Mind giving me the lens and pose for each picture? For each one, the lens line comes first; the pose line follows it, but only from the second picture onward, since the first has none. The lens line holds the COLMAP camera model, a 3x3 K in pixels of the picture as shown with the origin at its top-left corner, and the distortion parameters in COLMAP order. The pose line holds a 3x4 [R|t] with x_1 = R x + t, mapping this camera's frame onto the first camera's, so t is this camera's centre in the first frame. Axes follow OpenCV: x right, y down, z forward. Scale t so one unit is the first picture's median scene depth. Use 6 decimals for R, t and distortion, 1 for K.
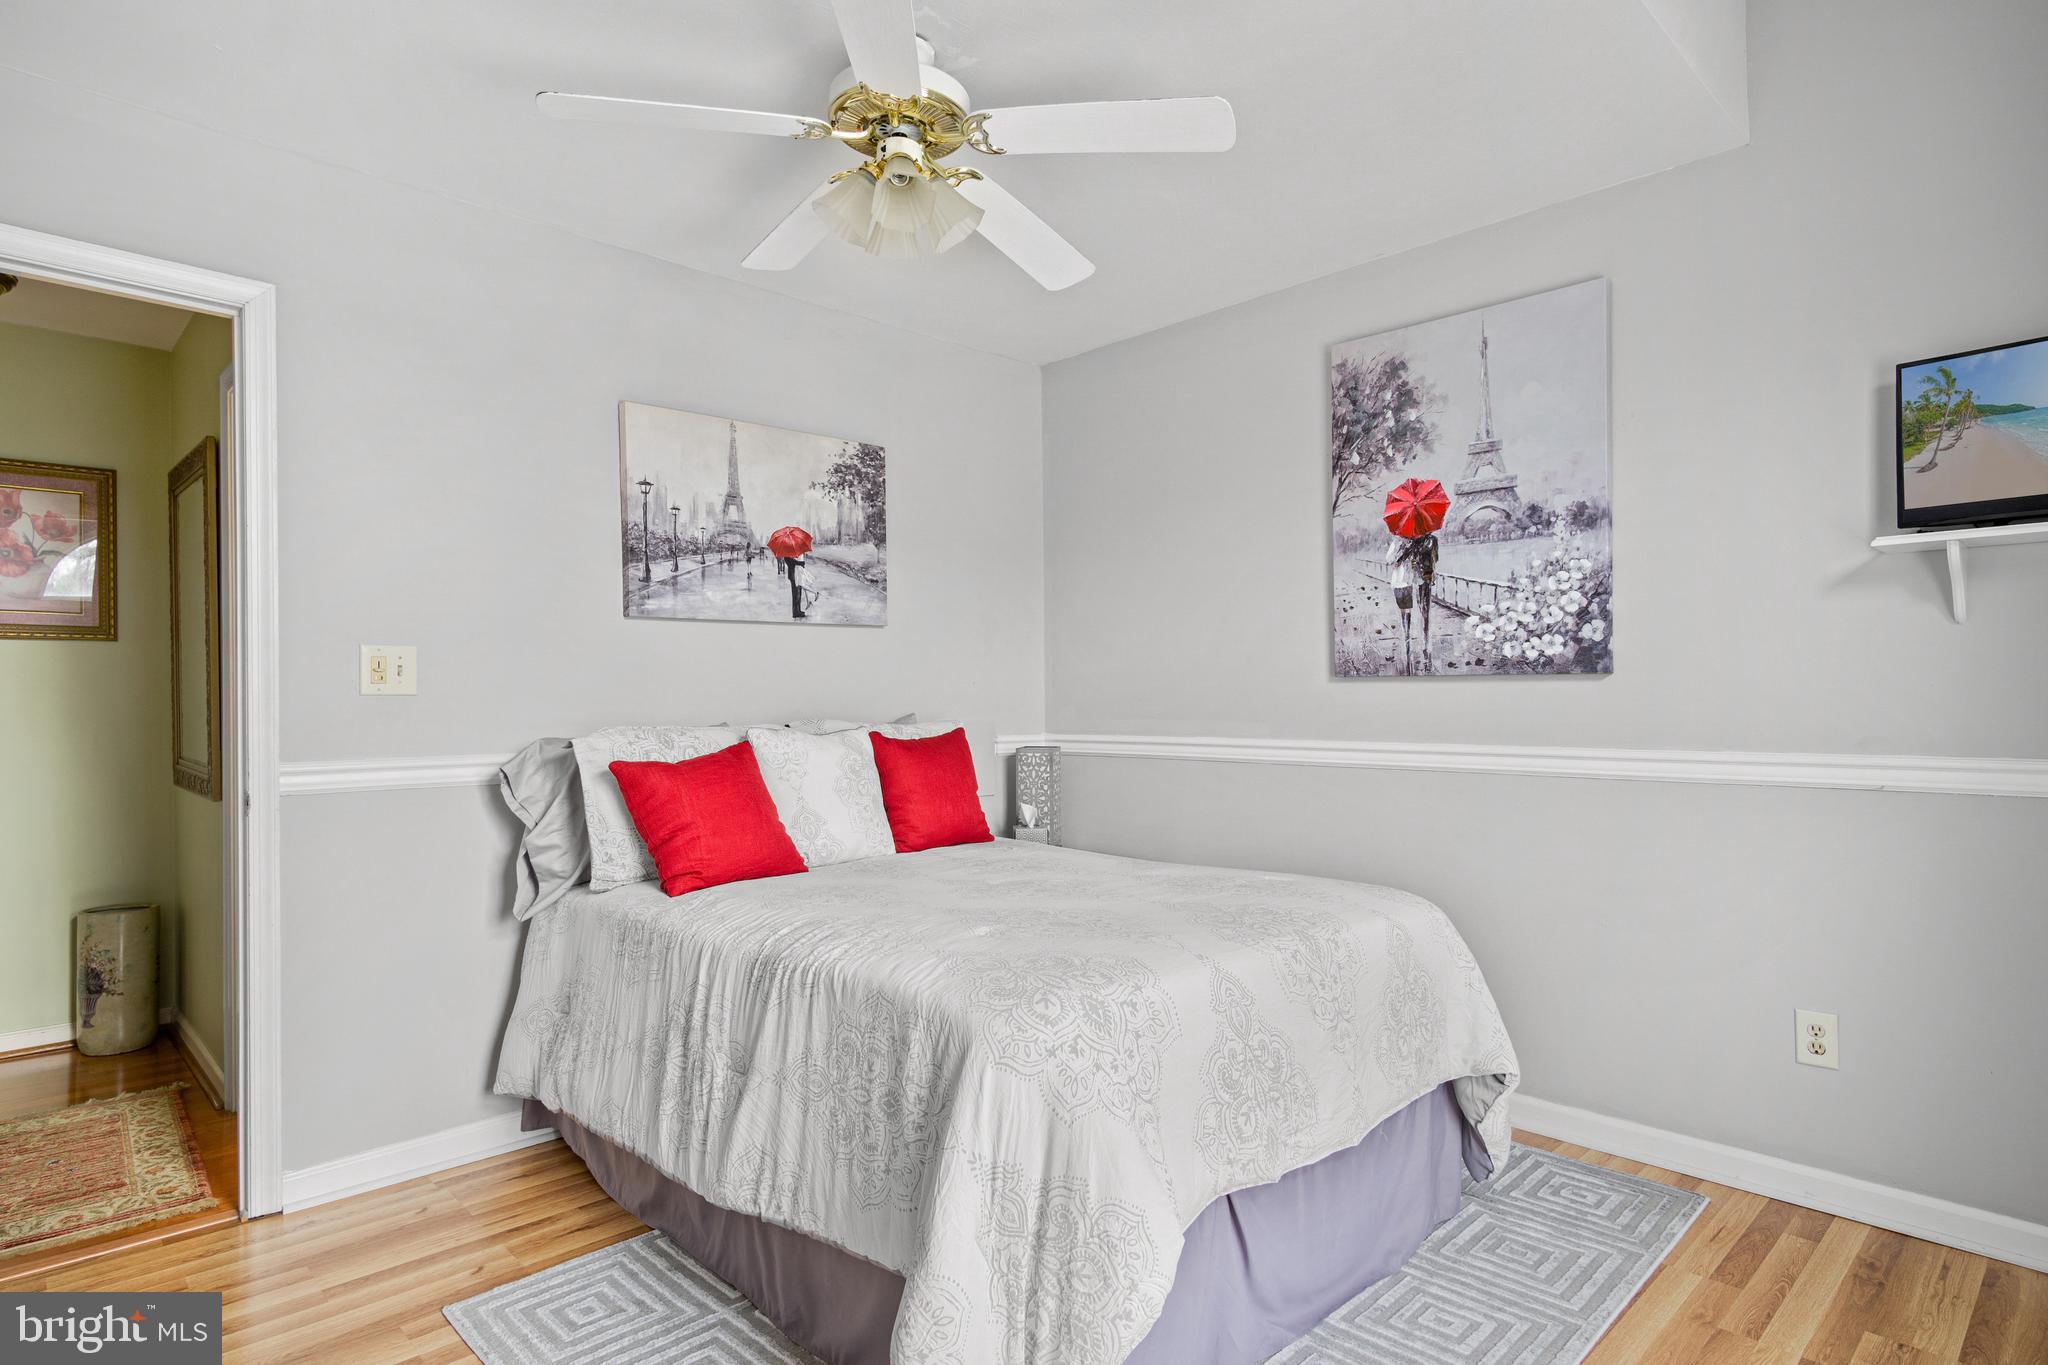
lens RADIAL K [[1109.9, 0, 1022.3], [0, 1109.9, 695.8], [0, 0, 1]] dist [0.006596, 0.004032]
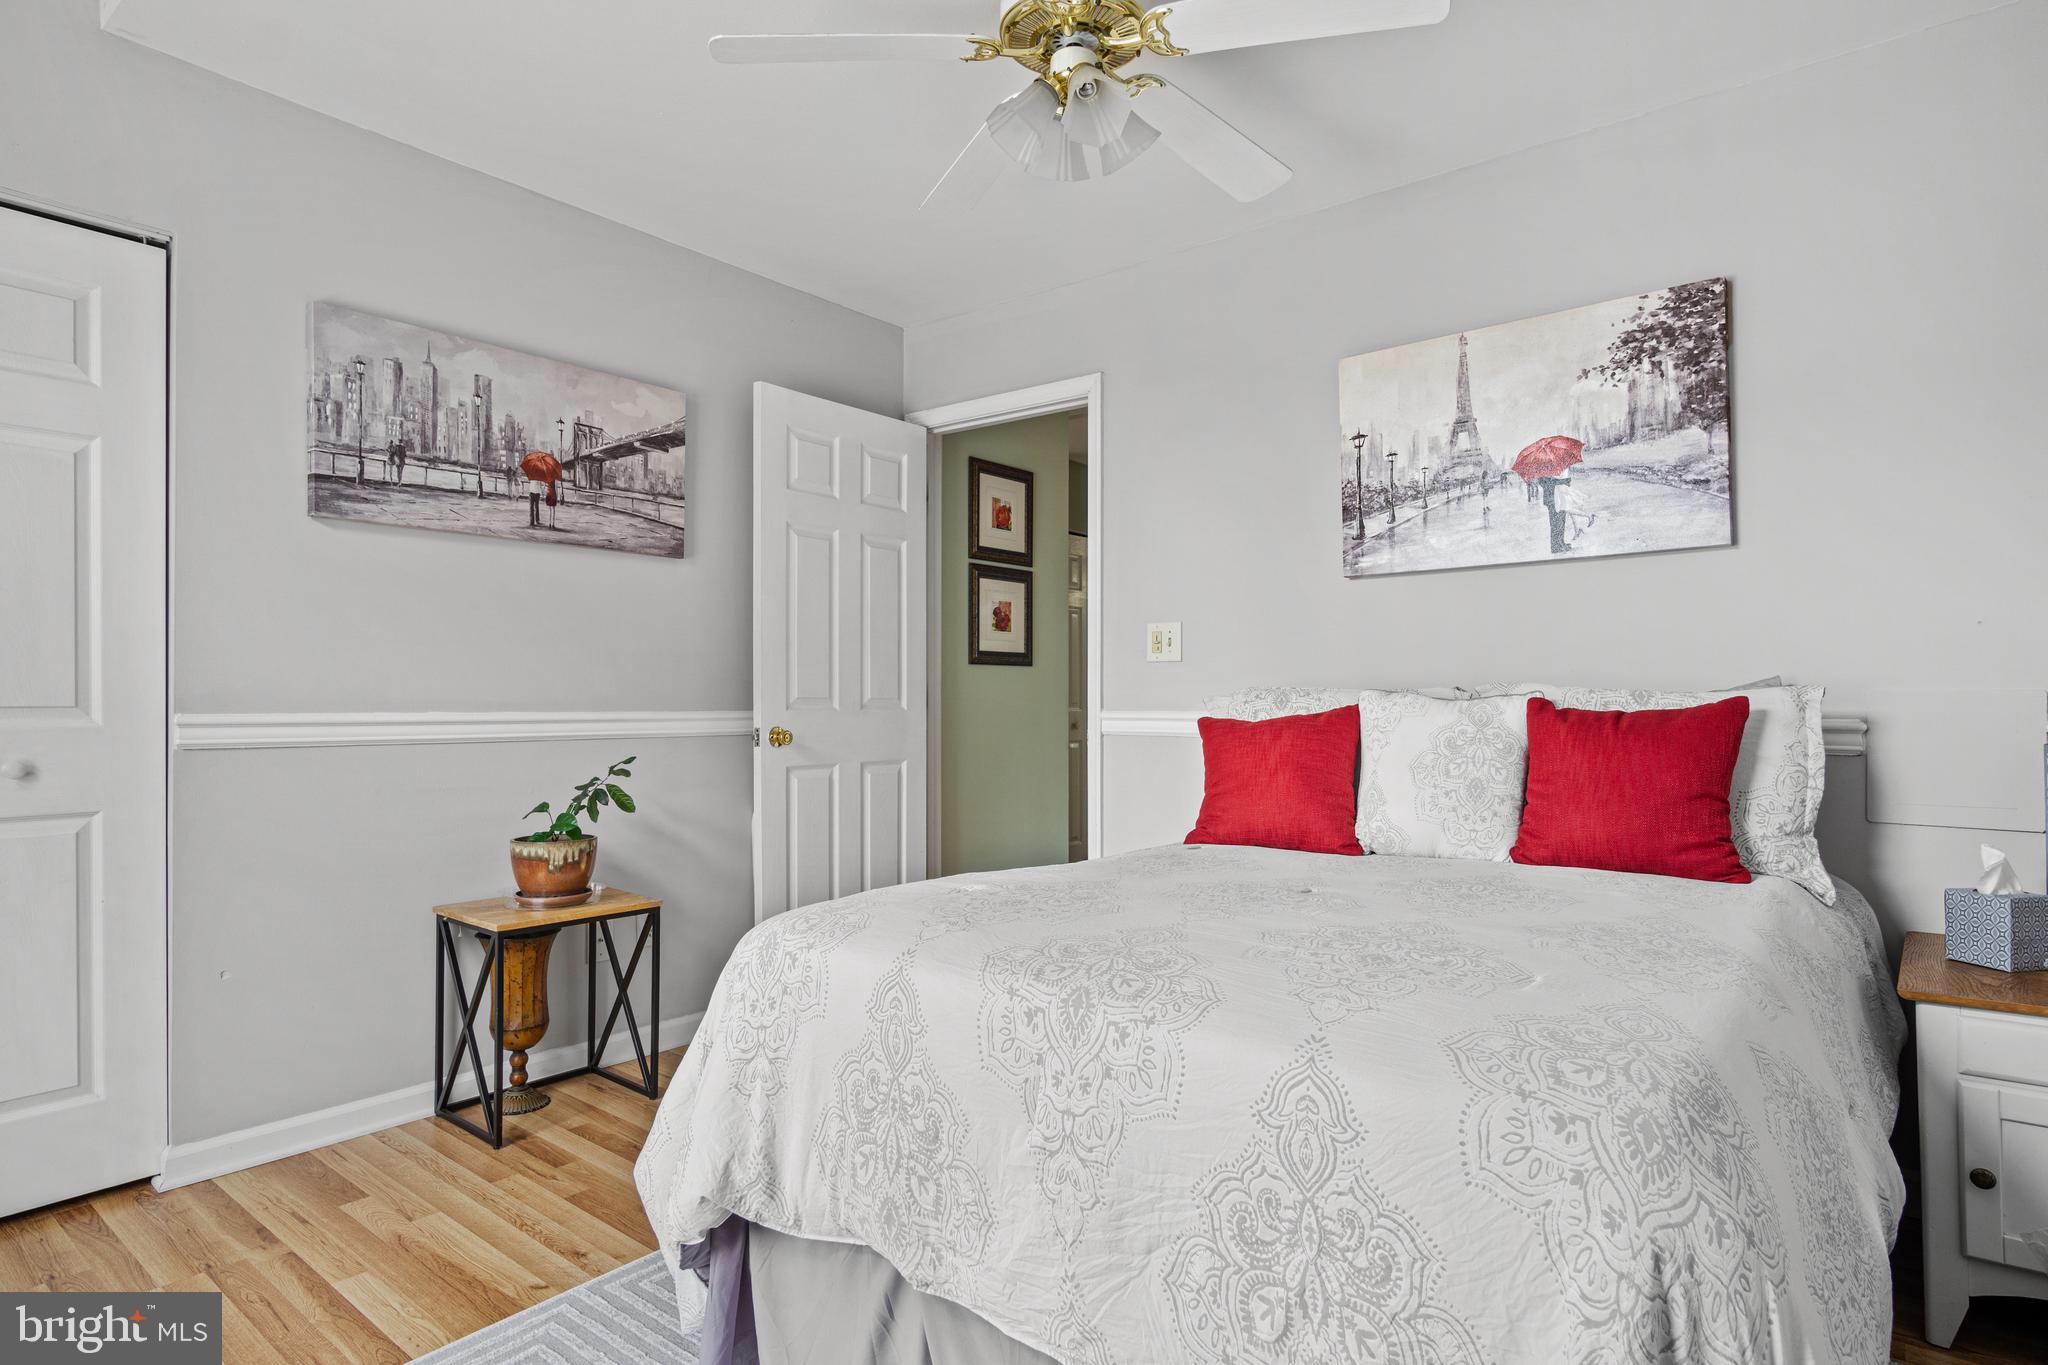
lens RADIAL K [[1109.9, 0, 1016.2], [0, 1109.9, 690.1], [0, 0, 1]] dist [0.006596, 0.004032]
pose [[0.113224, -0.002285, -0.993567, 1.139478], [0.000300, 0.999997, -0.002265, 0.058482], [0.993569, -0.000042, 0.113224, 1.171965]]
